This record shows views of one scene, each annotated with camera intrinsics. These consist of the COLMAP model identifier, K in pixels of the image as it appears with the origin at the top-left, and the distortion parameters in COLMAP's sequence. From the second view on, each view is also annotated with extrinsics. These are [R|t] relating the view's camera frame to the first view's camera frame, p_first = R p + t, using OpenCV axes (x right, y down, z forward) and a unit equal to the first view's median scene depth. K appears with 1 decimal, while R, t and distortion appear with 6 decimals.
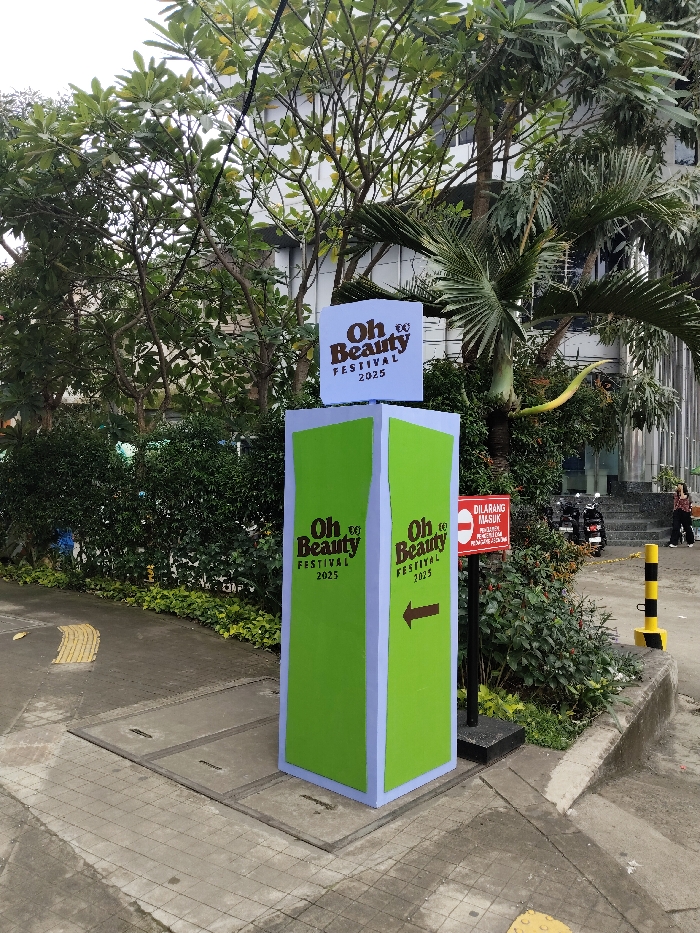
lens RADIAL K [[725.6, 0, 353.7], [0, 725.6, 462.7], [0, 0, 1]] dist [0.109295, -0.215134]
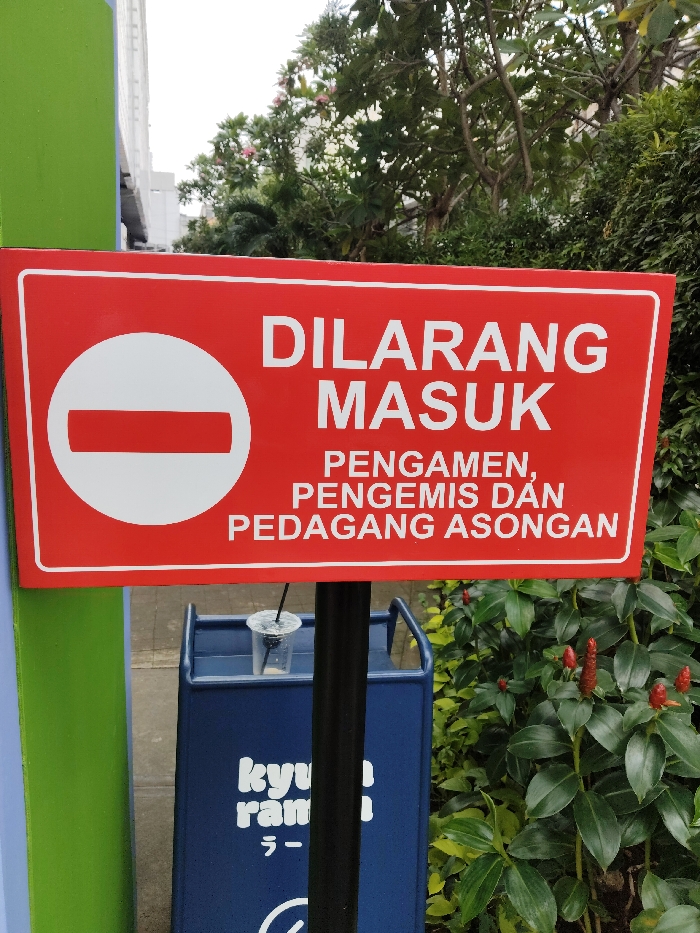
lens RADIAL K [[725.6, 0, 353.7], [0, 725.6, 462.7], [0, 0, 1]] dist [0.109295, -0.215134]
pose [[0.750596, 0.159504, -0.641221, 0.292842], [-0.019502, 0.975352, 0.219790, 0.053366], [0.660473, -0.152469, 0.735206, 0.872476]]
